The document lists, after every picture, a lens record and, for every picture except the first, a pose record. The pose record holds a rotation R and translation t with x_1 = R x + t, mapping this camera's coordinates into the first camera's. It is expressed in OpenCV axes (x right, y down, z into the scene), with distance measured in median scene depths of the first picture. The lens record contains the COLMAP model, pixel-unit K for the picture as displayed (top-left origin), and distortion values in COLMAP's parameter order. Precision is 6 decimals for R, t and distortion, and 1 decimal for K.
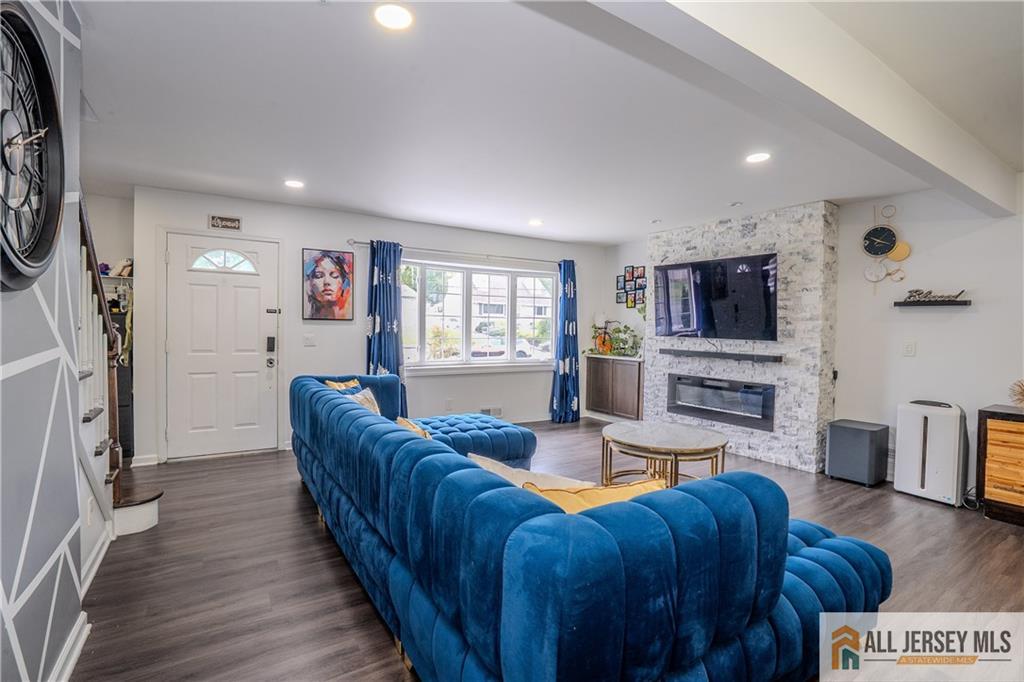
lens RADIAL K [[476.8, 0, 510.1], [0, 476.8, 339.0], [0, 0, 1]] dist [-0.053080, 0.024052]
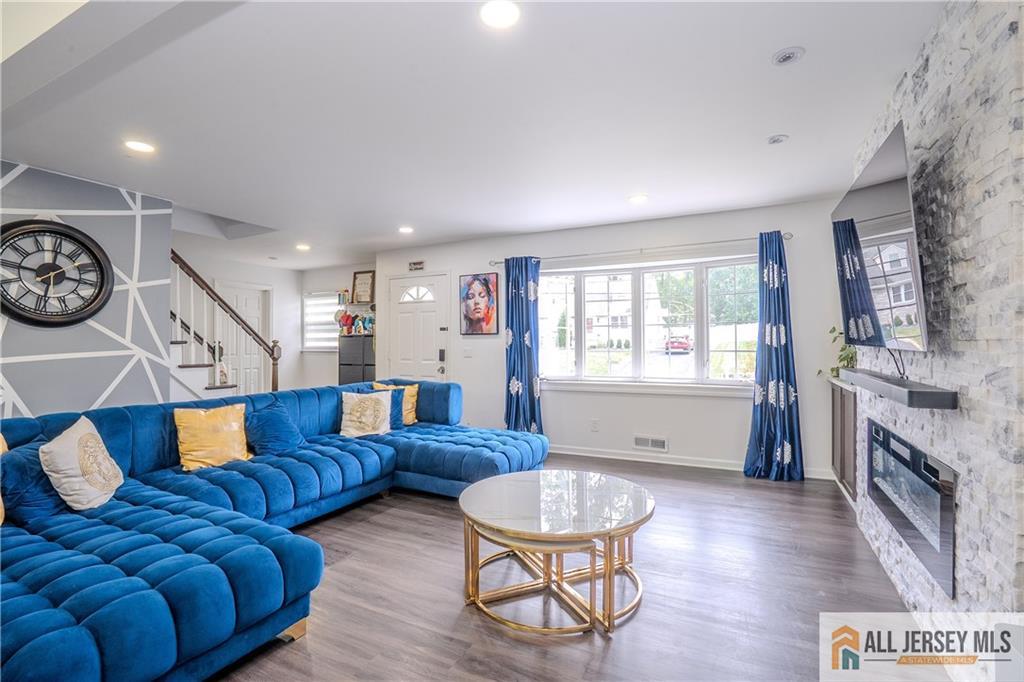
lens RADIAL K [[476.8, 0, 510.1], [0, 476.8, 339.0], [0, 0, 1]] dist [-0.053080, 0.024052]
pose [[0.509599, -0.024802, -0.860055, 0.651536], [-0.006826, 0.999436, -0.032866, 0.008262], [0.860385, 0.022620, 0.509142, 0.479304]]
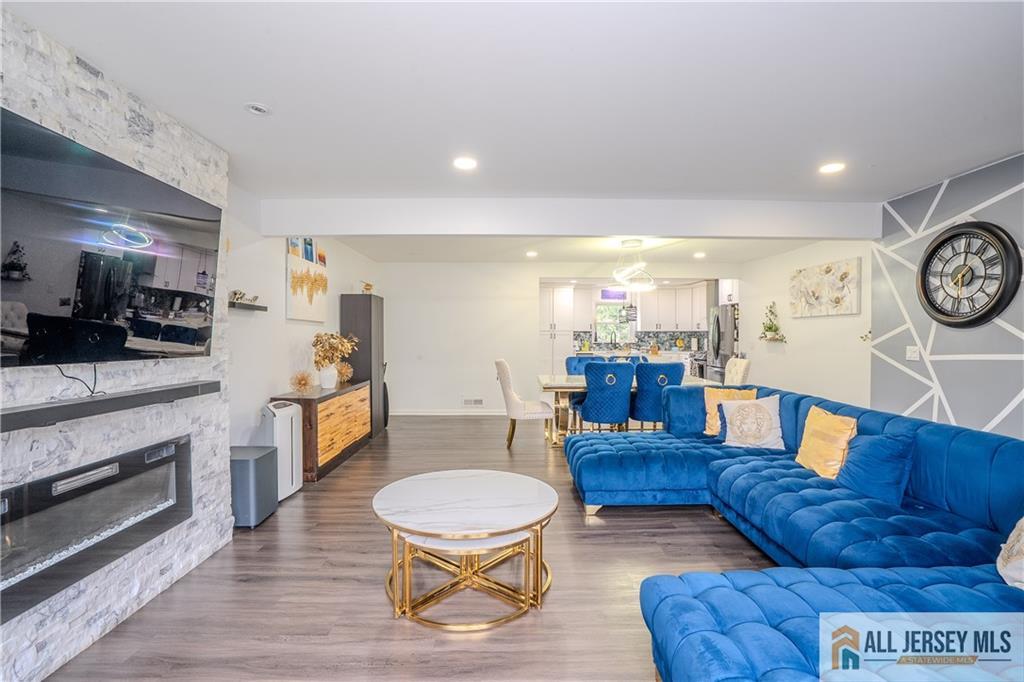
lens RADIAL K [[472.8, 0, 512.0], [0, 472.8, 341.0], [0, 0, 1]] dist [-0.051336, 0.021082]
pose [[-0.848455, -0.021225, 0.528841, -0.059401], [0.000629, 0.999154, 0.041110, -0.035007], [-0.529266, 0.035212, -0.847725, 1.177584]]
